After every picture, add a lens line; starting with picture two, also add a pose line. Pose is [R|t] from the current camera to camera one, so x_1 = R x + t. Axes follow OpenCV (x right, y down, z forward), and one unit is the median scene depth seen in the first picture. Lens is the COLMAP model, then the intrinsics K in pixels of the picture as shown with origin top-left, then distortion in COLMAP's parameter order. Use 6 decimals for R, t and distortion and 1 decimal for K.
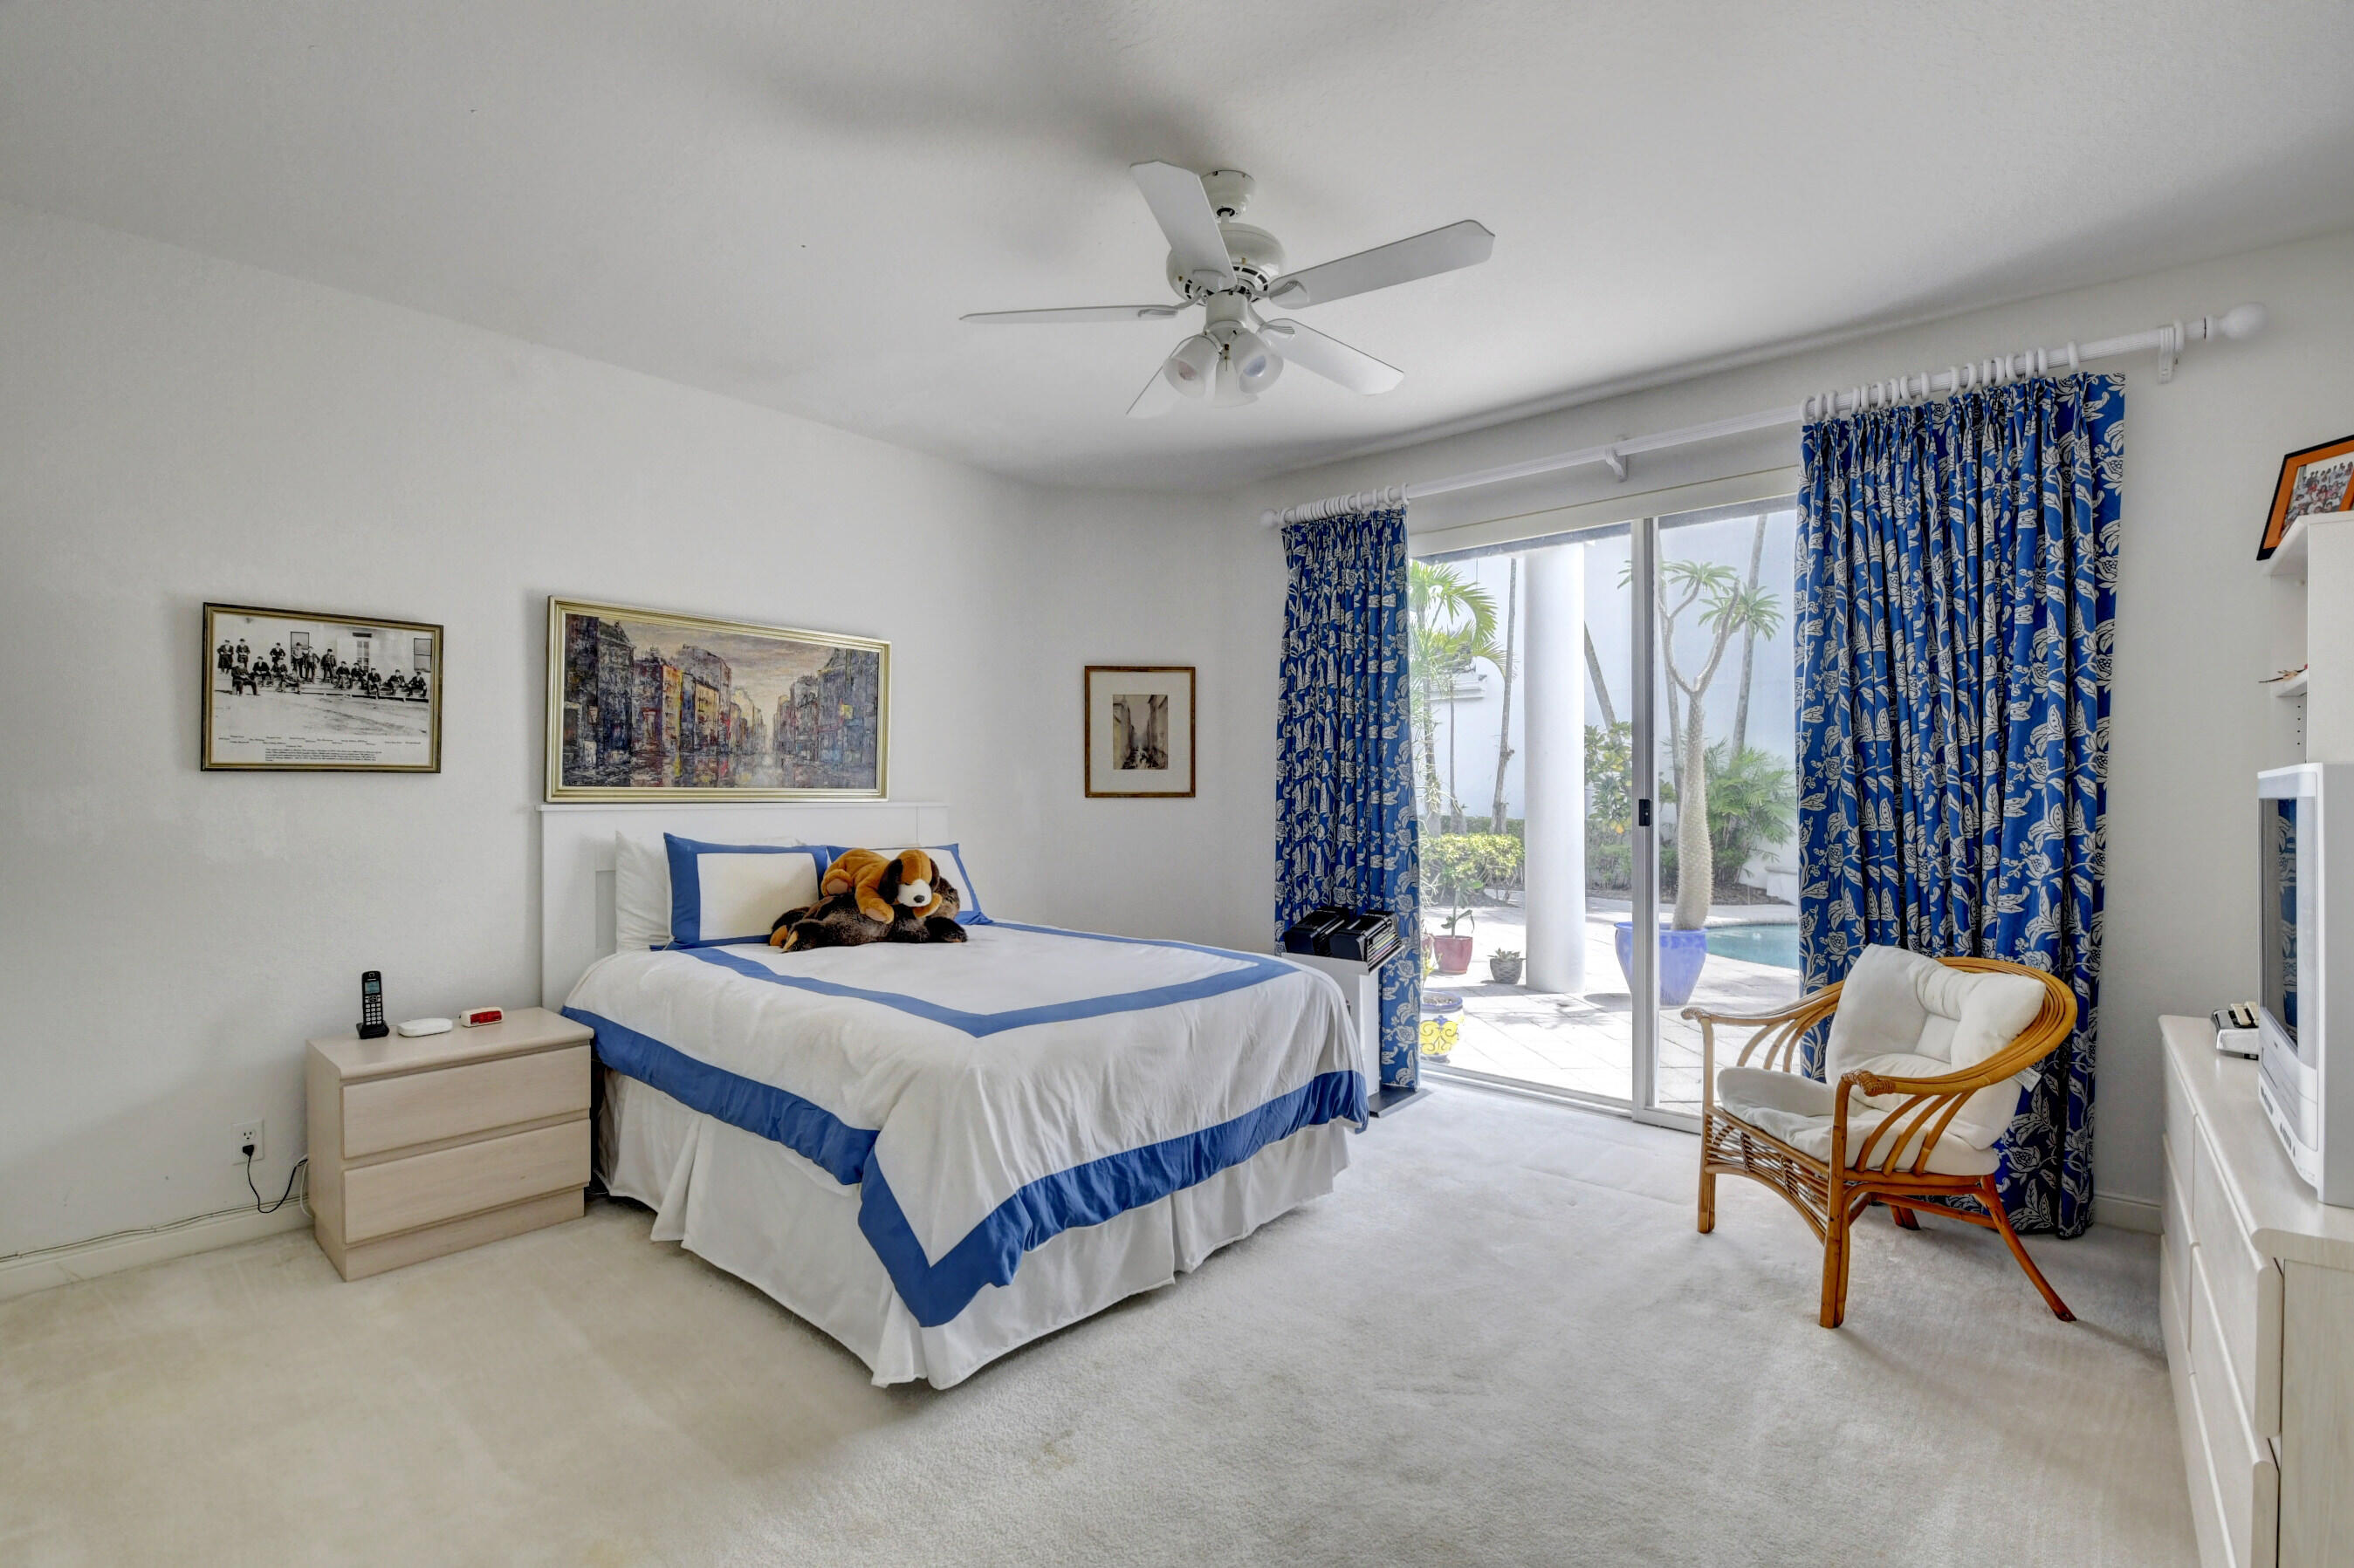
lens RADIAL K [[1044.8, 0, 1177.0], [0, 1044.8, 784.0], [0, 0, 1]] dist [0.009542, -0.021580]
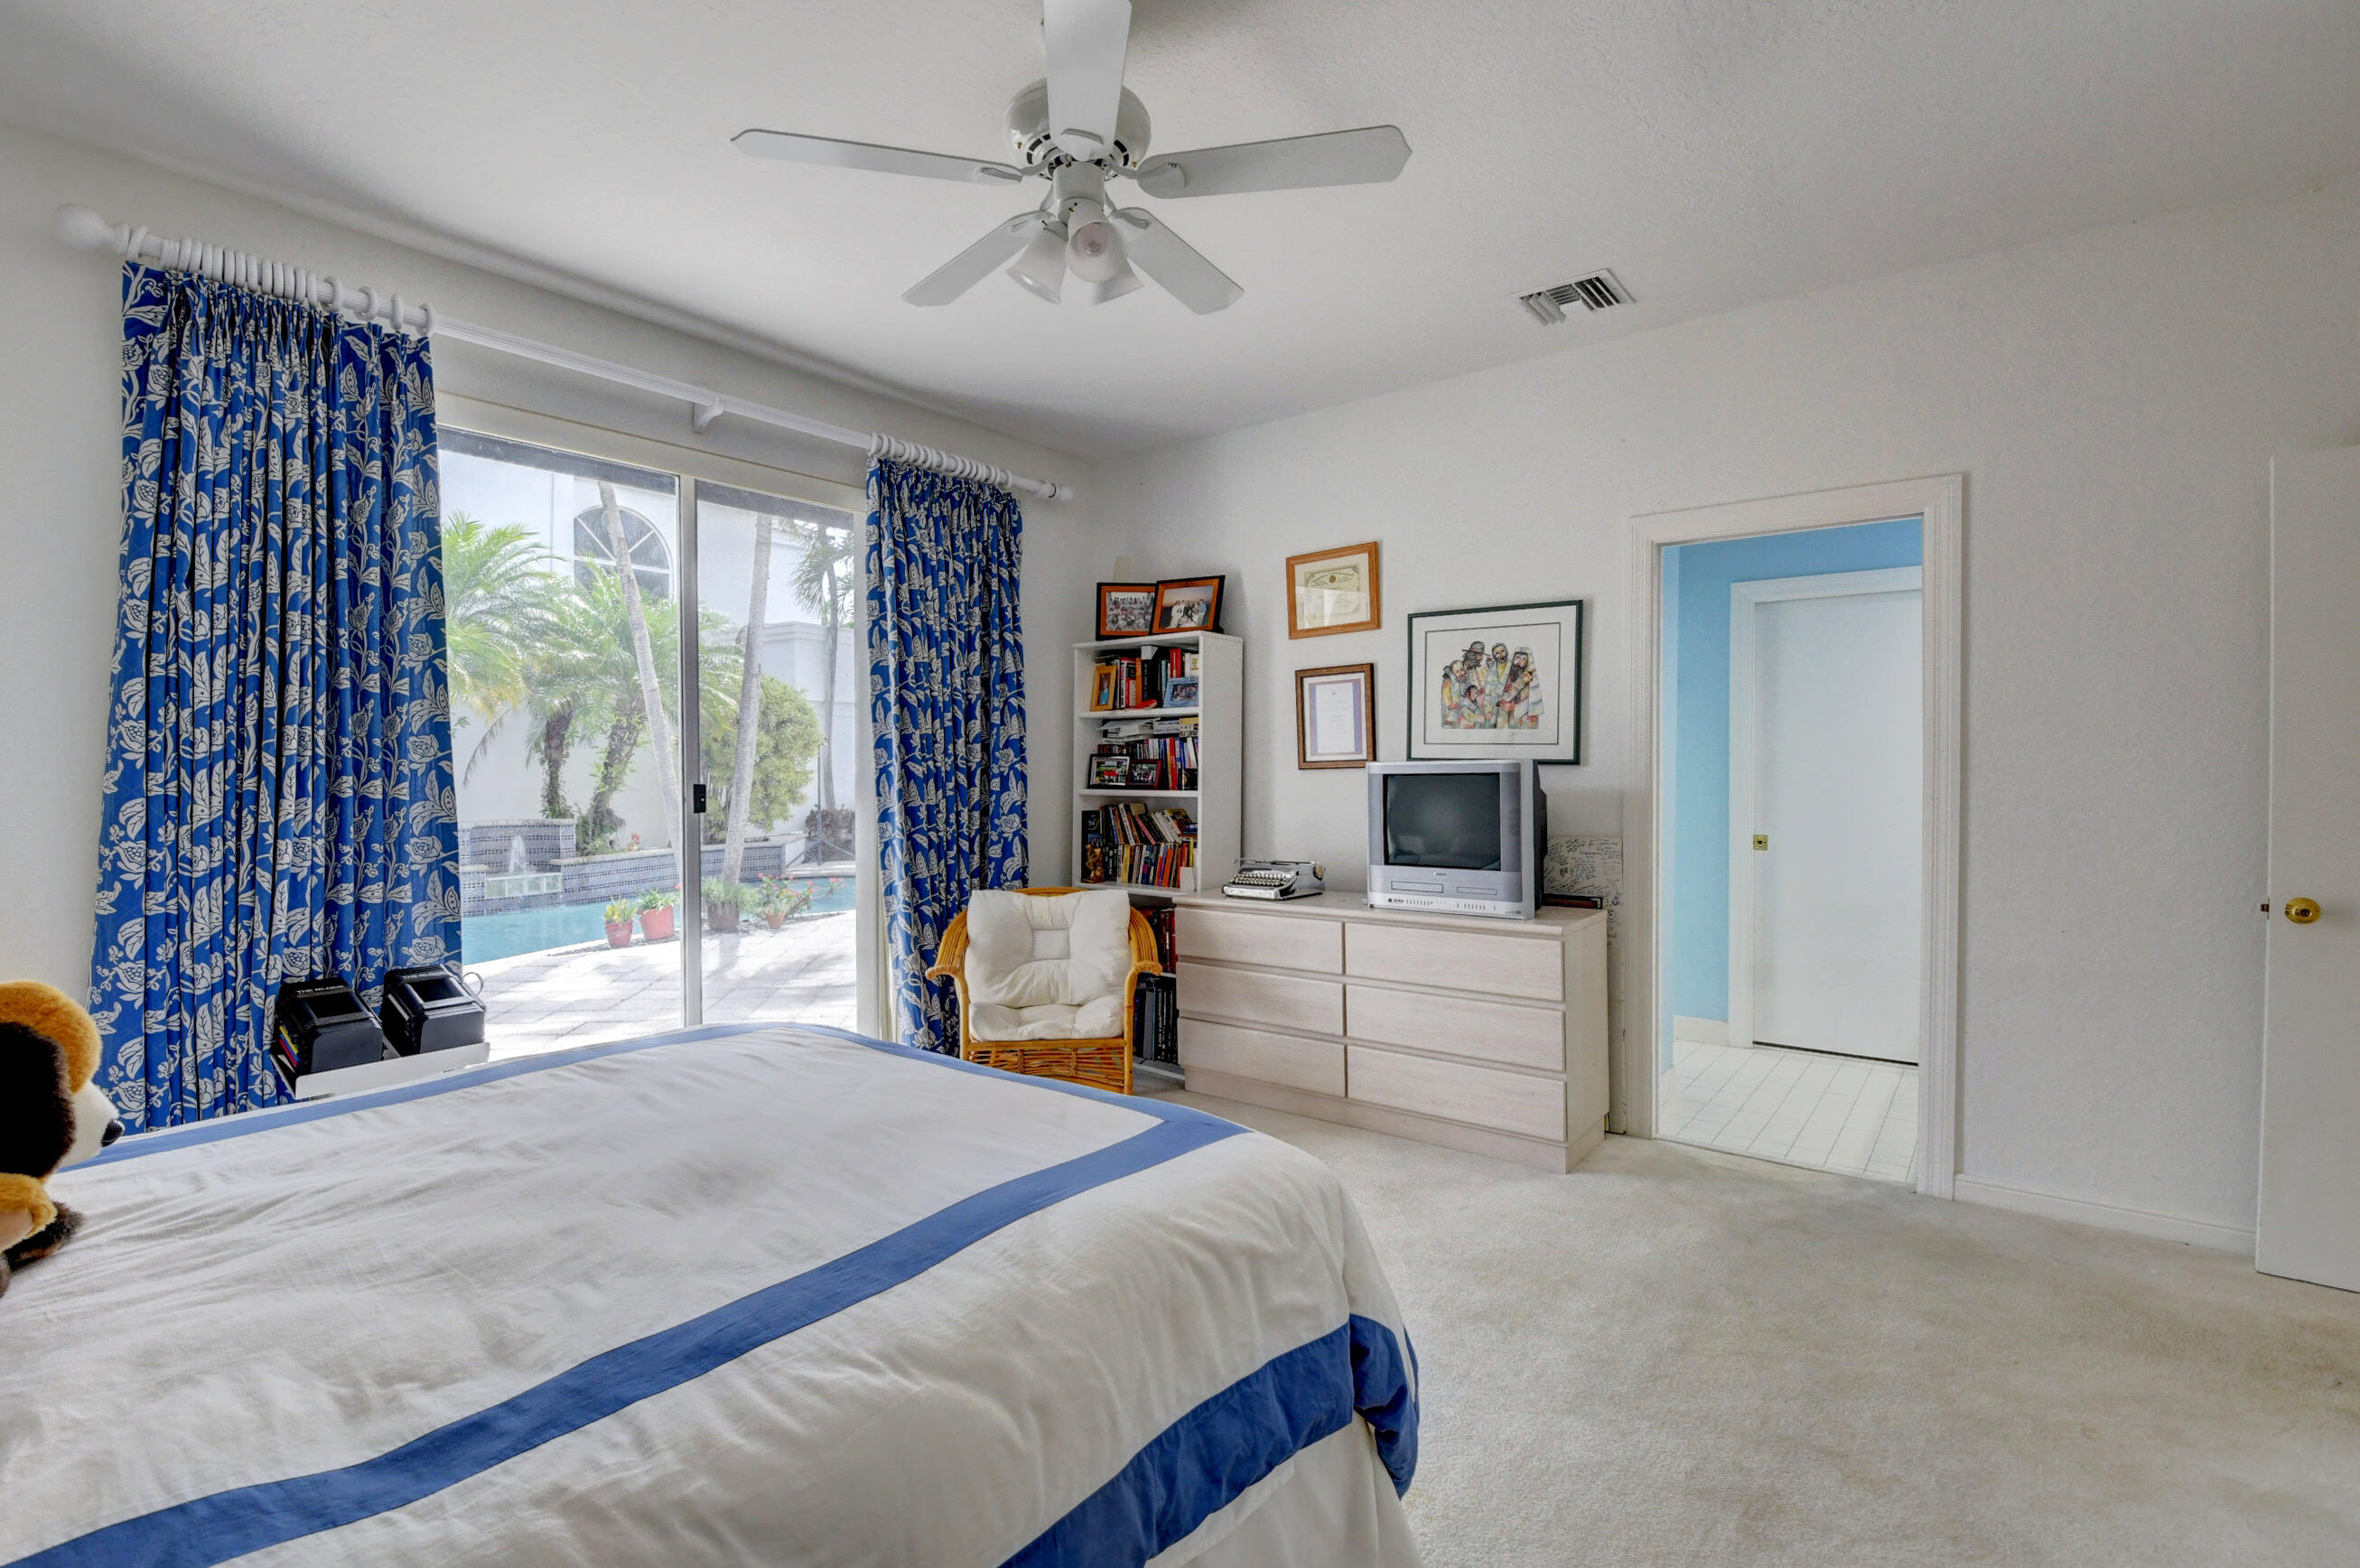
lens RADIAL K [[1060.1, 0, 1171.6], [0, 1060.1, 776.3], [0, 0, 1]] dist [0.002706, -0.023636]
pose [[-0.046390, -0.006213, 0.998904, -0.472368], [-0.000115, 0.999981, 0.006214, 0.001395], [-0.998923, 0.000173, -0.046390, 0.593264]]
